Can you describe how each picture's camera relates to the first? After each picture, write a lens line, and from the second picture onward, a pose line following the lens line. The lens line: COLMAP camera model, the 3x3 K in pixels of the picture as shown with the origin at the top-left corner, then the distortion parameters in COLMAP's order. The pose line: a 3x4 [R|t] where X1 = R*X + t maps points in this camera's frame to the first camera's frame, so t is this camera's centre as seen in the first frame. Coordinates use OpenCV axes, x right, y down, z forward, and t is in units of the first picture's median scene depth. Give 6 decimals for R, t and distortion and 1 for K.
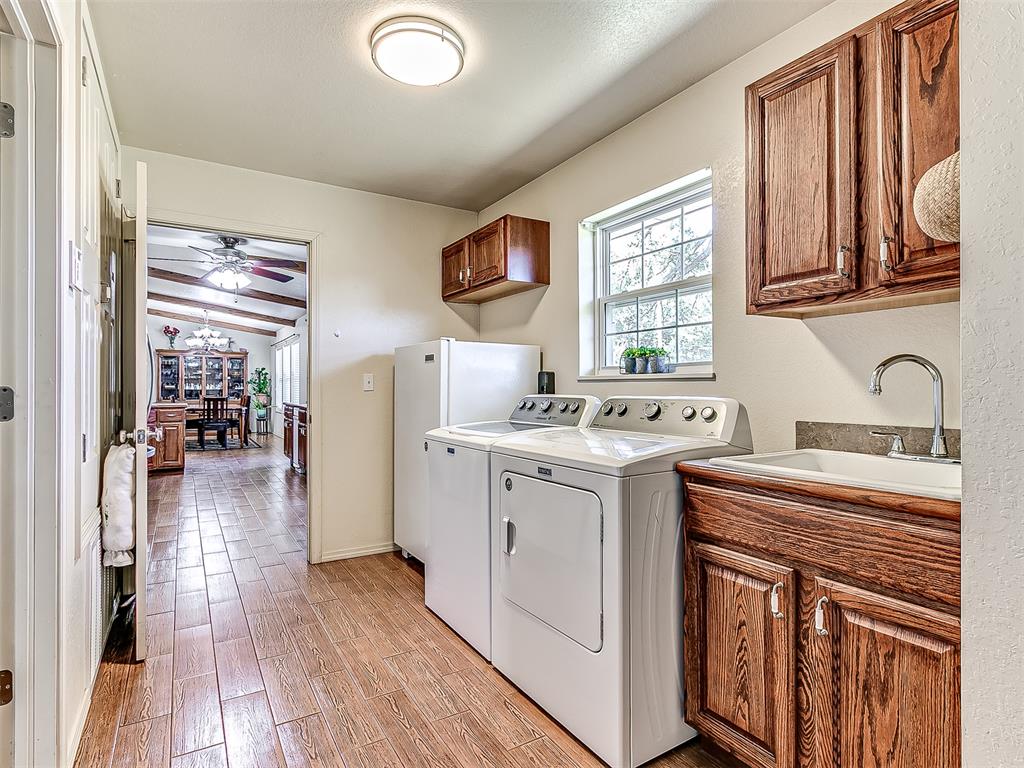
lens RADIAL K [[548.6, 0, 500.2], [0, 548.6, 385.6], [0, 0, 1]] dist [0.004080, -0.001116]
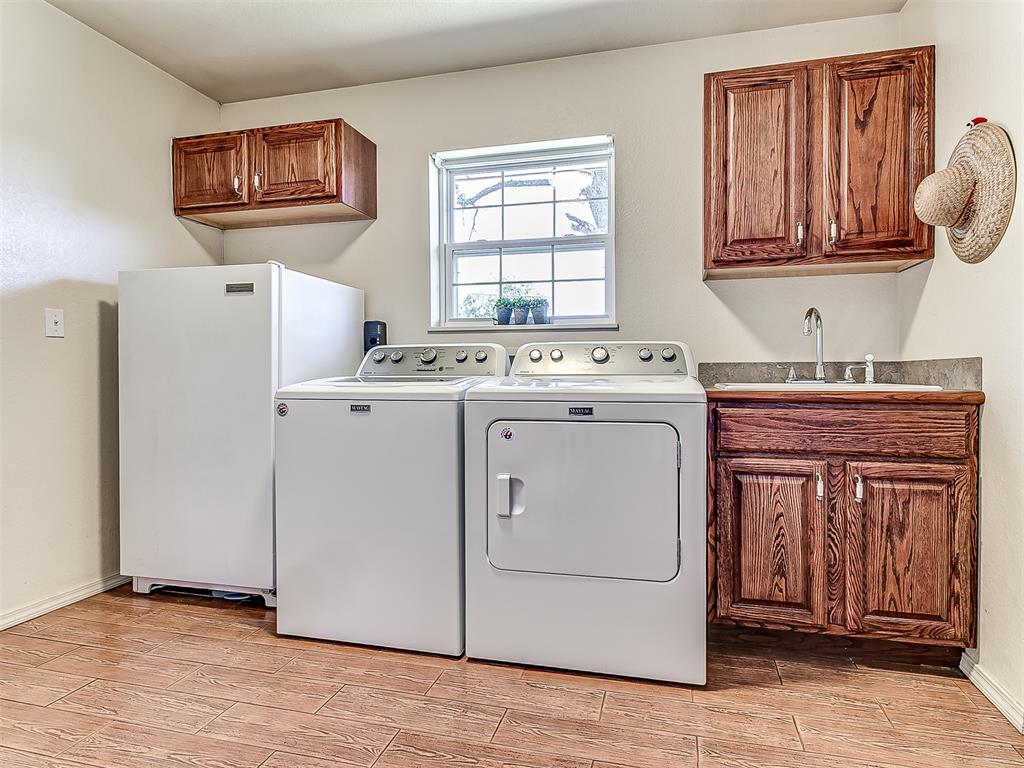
lens RADIAL K [[548.6, 0, 500.2], [0, 548.6, 385.6], [0, 0, 1]] dist [0.004080, -0.001116]
pose [[0.697926, -0.006167, 0.716144, -0.800748], [-0.007031, 0.999856, 0.015463, 0.121209], [-0.716136, -0.015827, 0.697782, 0.555237]]
